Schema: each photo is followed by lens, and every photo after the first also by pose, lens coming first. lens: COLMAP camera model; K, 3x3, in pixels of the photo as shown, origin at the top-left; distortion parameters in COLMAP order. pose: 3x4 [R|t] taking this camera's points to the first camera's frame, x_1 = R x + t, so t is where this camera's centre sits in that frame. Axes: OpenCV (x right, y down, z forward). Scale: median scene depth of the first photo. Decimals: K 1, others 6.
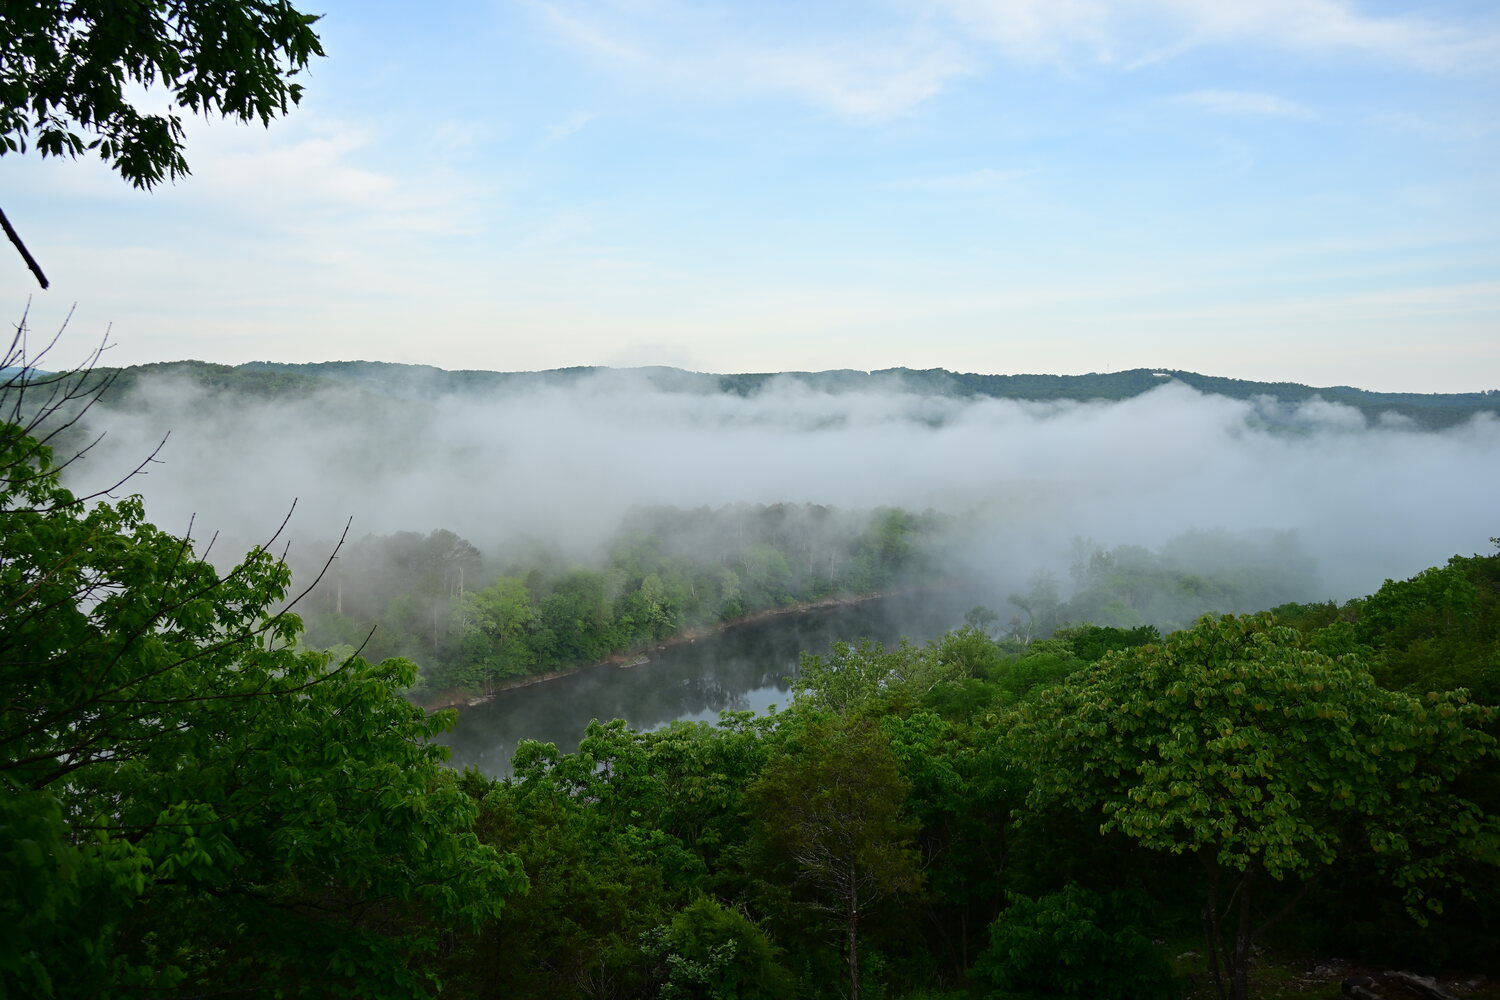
lens RADIAL K [[1143.7, 0, 747.1], [0, 1143.7, 500.1], [0, 0, 1]] dist [0.006757, -0.003228]
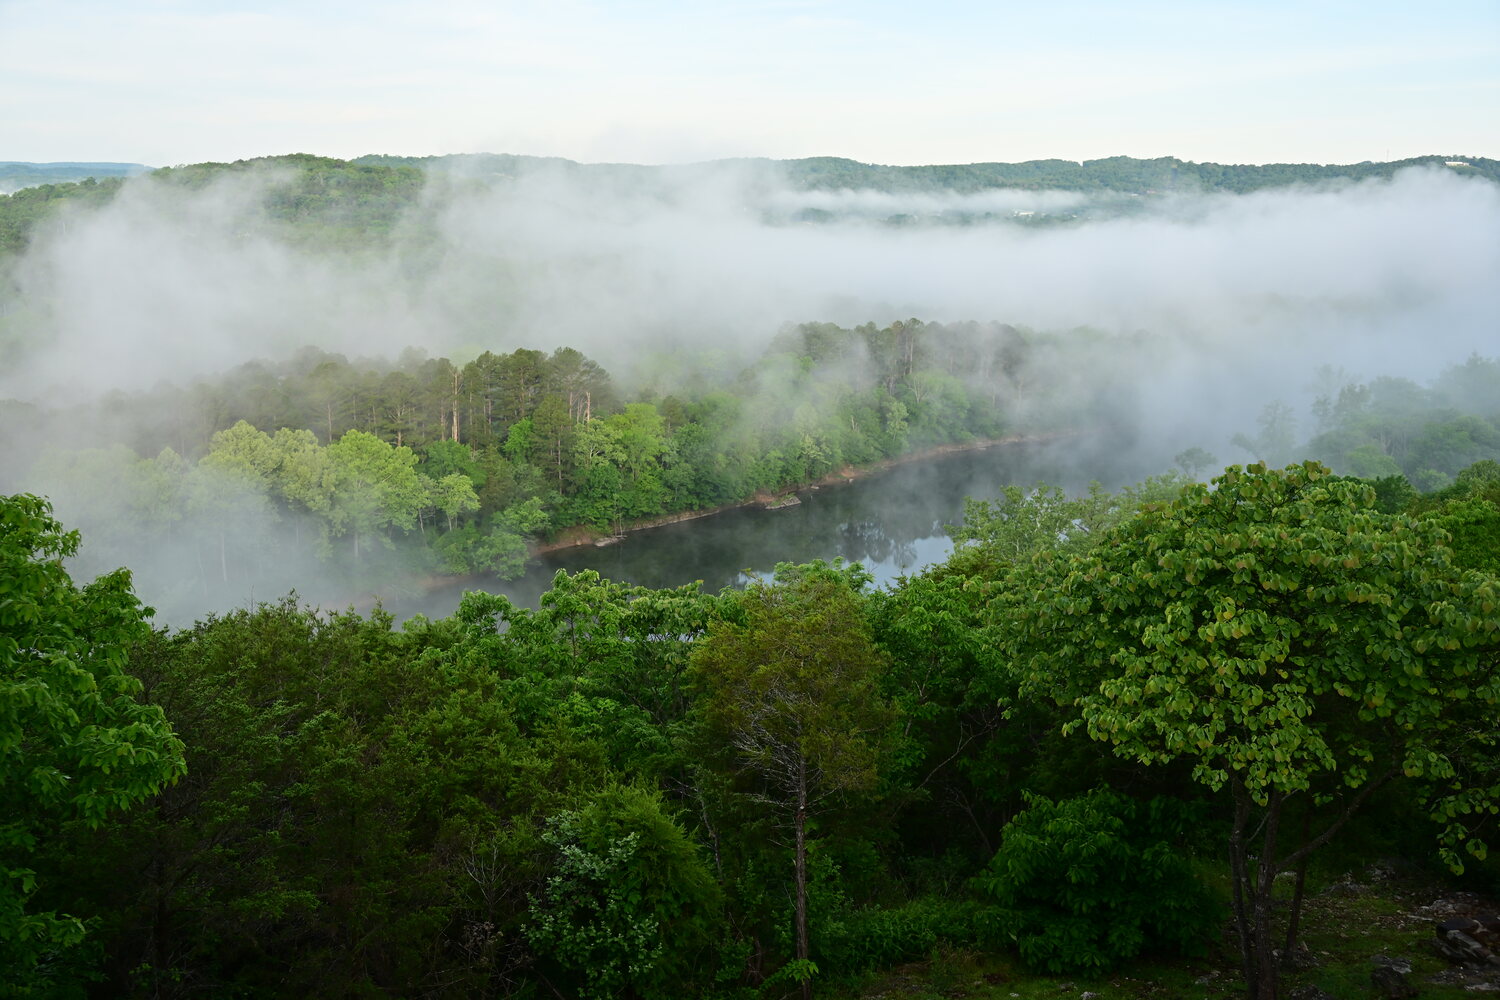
lens RADIAL K [[1323.2, 0, 749.5], [0, 1323.2, 493.8], [0, 0, 1]] dist [0.001677, 0.009750]
pose [[0.991225, 0.025996, -0.129605, 0.174124], [-0.008584, 0.991060, 0.133138, 0.004208], [0.131907, -0.130857, 0.982587, 0.075236]]
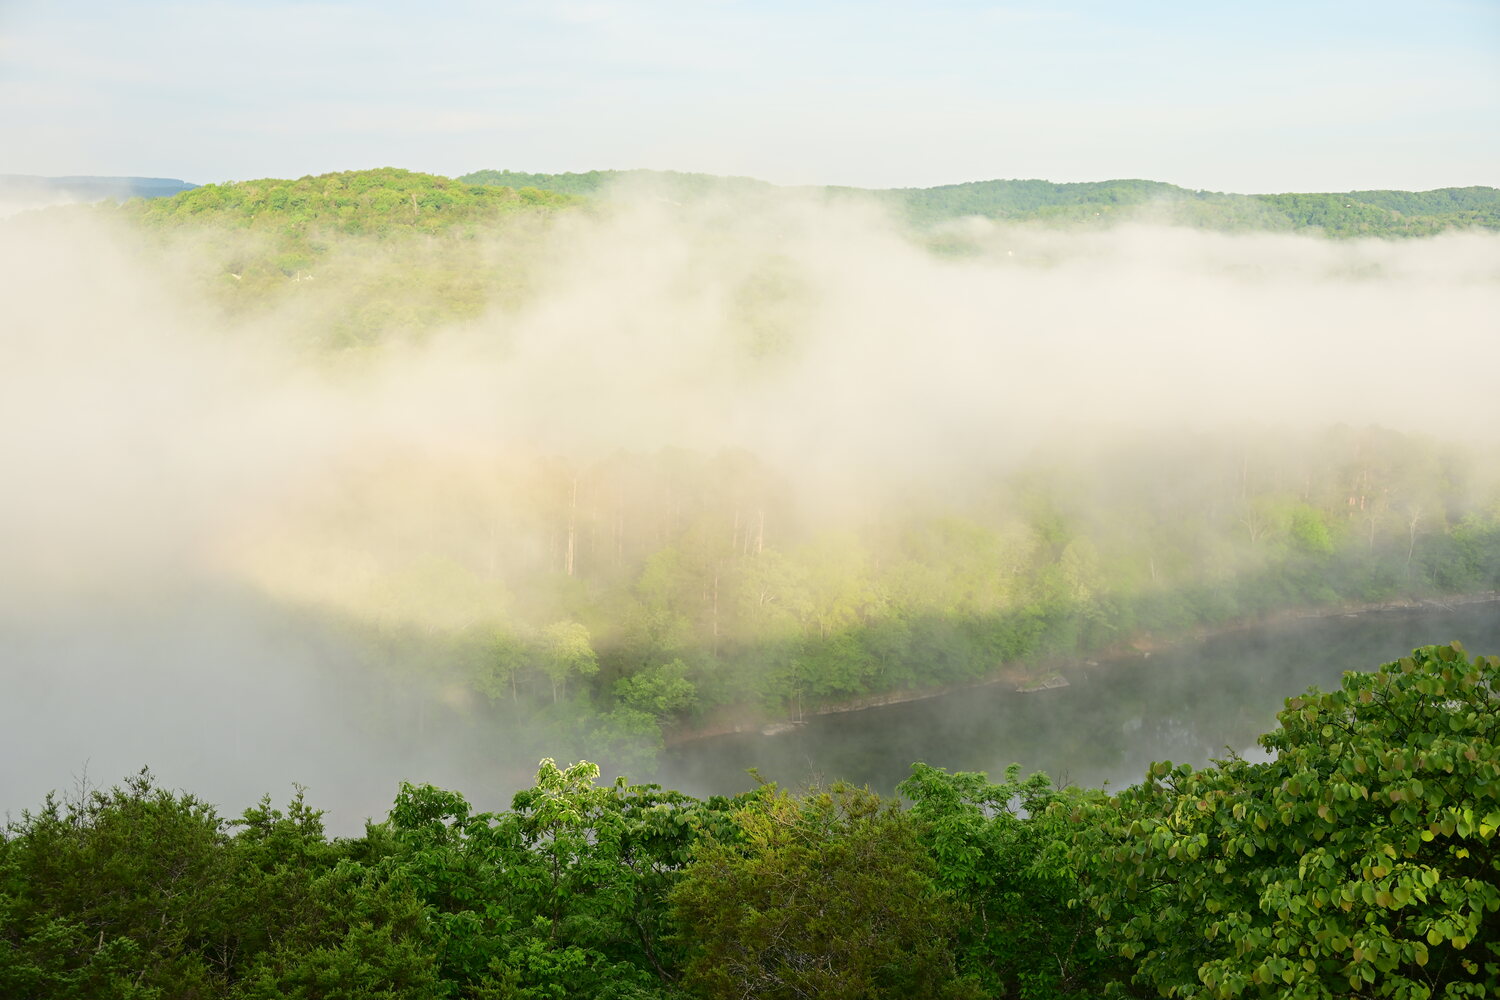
lens RADIAL K [[1935.5, 0, 750.0], [0, 1935.5, 500.0], [0, 0, 1]] dist [0.003963, -0.008694]
pose [[0.964157, 0.046716, -0.261188, 0.297896], [-0.034206, 0.998049, 0.052241, 0.001045], [0.263119, -0.041434, 0.963873, 0.082051]]
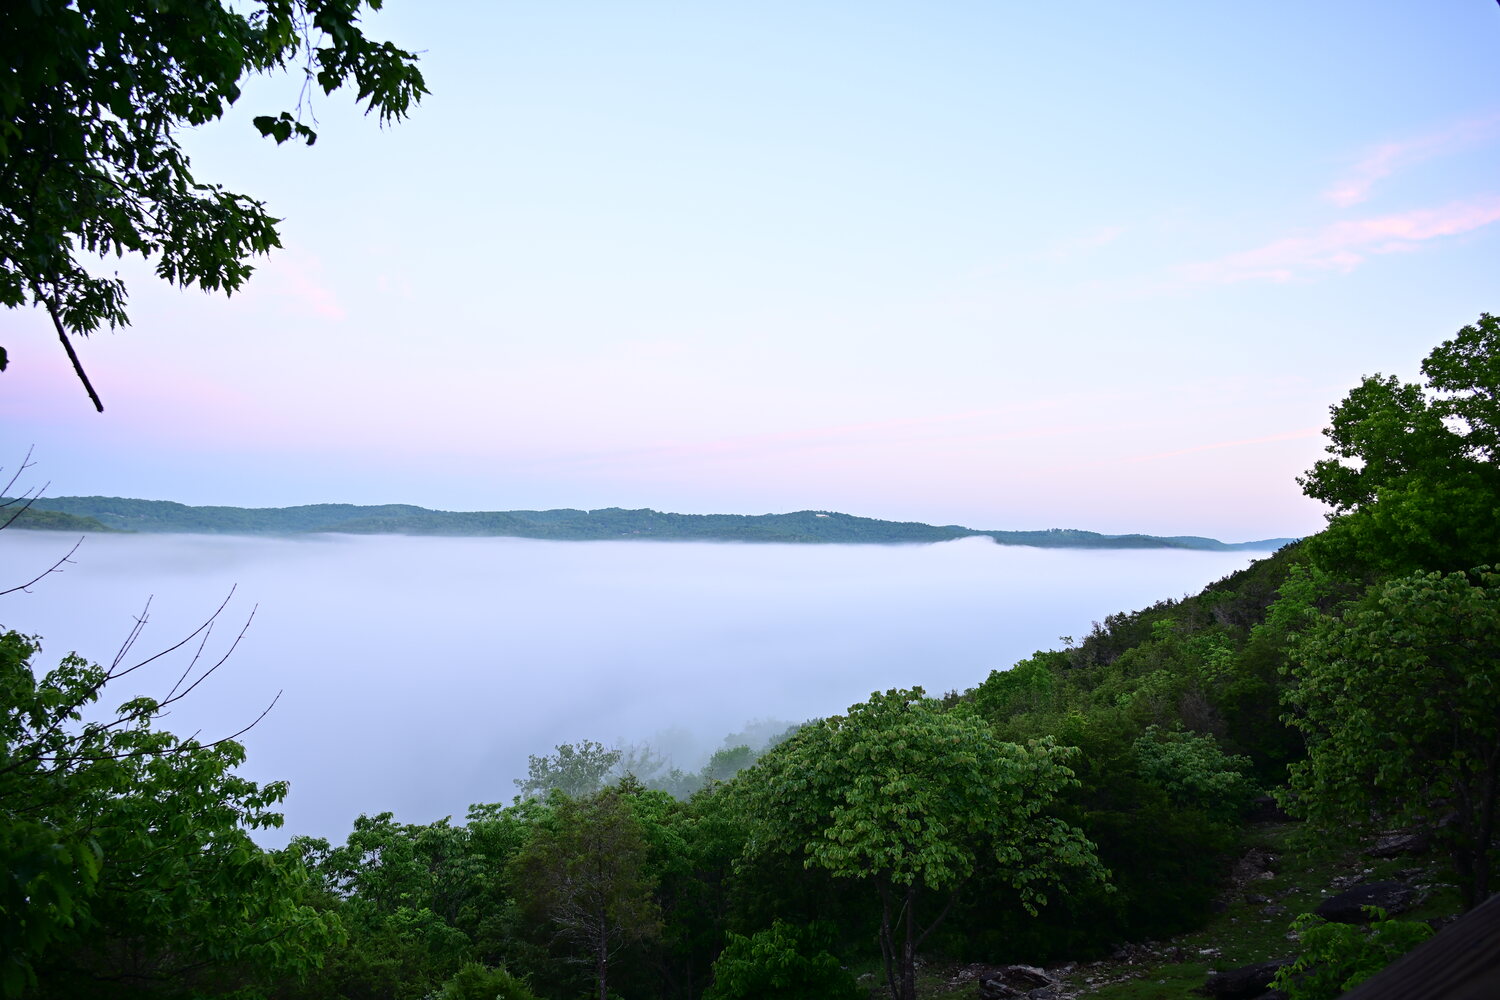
lens RADIAL K [[969.3, 0, 743.7], [0, 969.3, 504.3], [0, 0, 1]] dist [0.003471, -0.001262]
pose [[0.965176, 0.012006, 0.261325, -0.034197], [0.019023, 0.993081, -0.115884, 0.012386], [-0.260908, 0.116819, 0.958269, -0.046597]]
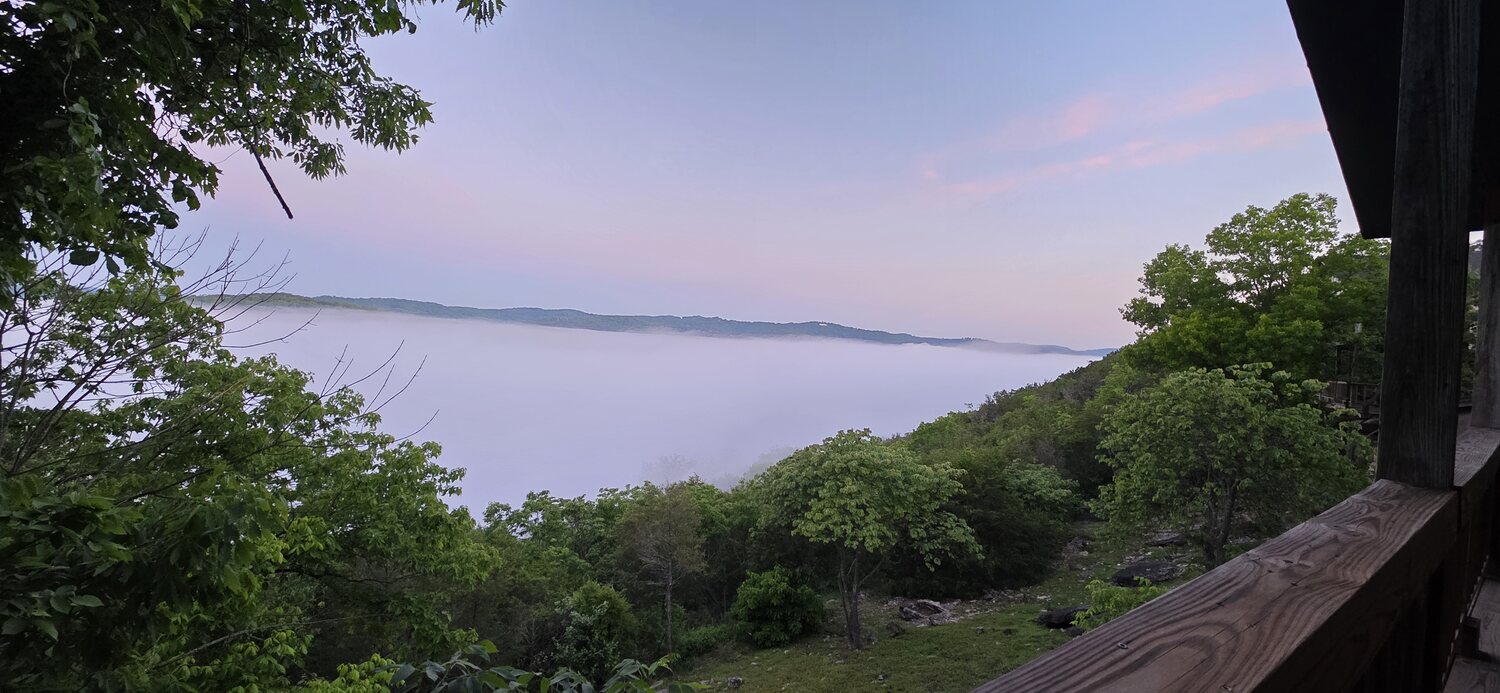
lens RADIAL K [[588.5, 0, 750.0], [0, 588.5, 346.5], [0, 0, 1]] dist [0.006049, 0.000153]
pose [[0.974676, 0.032087, 0.221309, -0.009274], [-0.018320, 0.997783, -0.063982, 0.016961], [-0.222872, 0.058307, 0.973103, -0.031921]]
